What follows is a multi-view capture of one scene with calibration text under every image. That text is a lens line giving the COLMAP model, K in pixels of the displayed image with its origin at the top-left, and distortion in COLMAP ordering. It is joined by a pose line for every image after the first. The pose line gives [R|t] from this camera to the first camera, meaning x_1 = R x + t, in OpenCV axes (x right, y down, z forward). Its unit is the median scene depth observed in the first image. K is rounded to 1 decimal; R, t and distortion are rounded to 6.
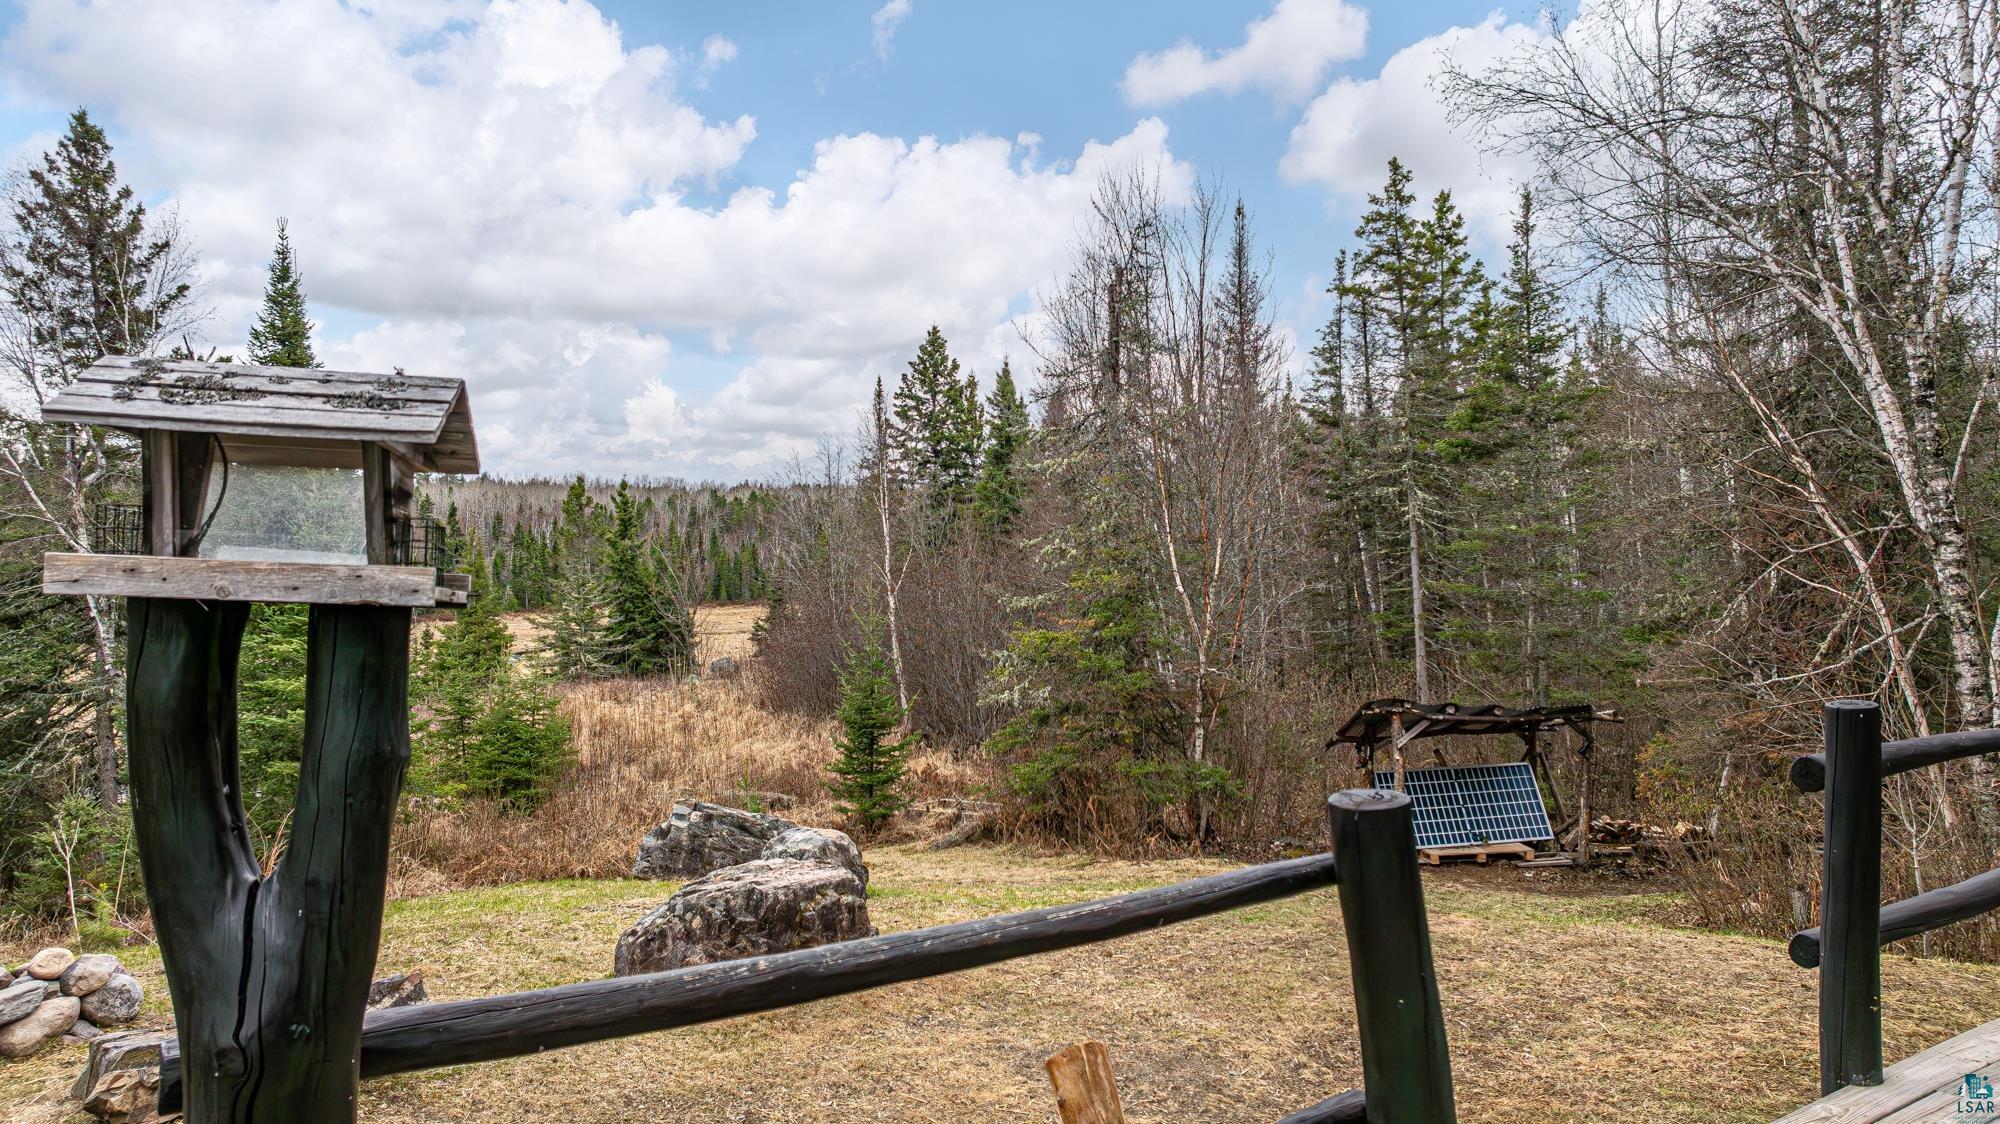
lens RADIAL K [[1445.9, 0, 999.6], [0, 1445.9, 557.4], [0, 0, 1]] dist [-0.024090, 0.008807]
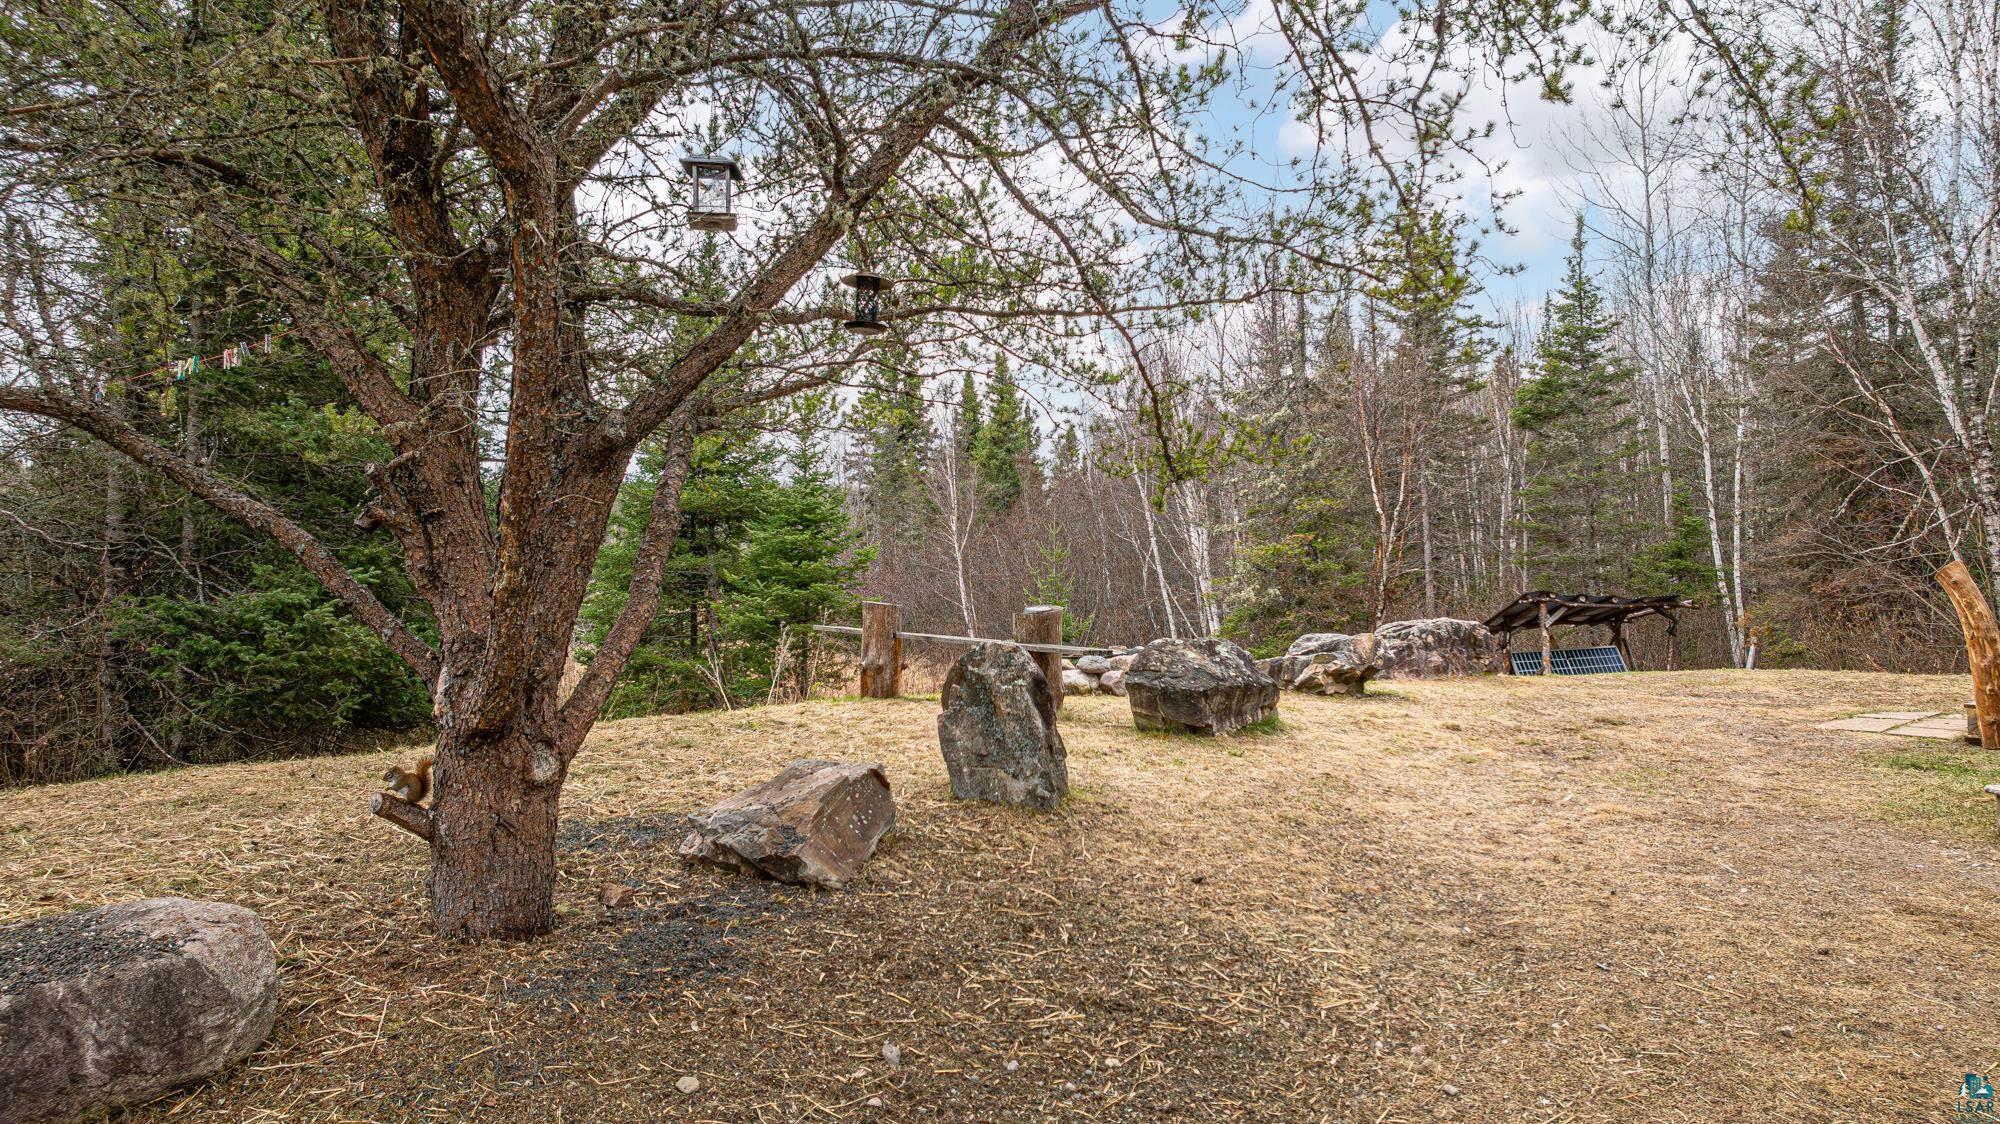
lens RADIAL K [[1445.9, 0, 999.9], [0, 1445.9, 567.6], [0, 0, 1]] dist [-0.024090, 0.008807]
pose [[0.991429, -0.000300, 0.130648, -0.402442], [-0.000315, 0.999989, 0.004687, 0.069813], [-0.130648, -0.004688, 0.991418, -0.264401]]
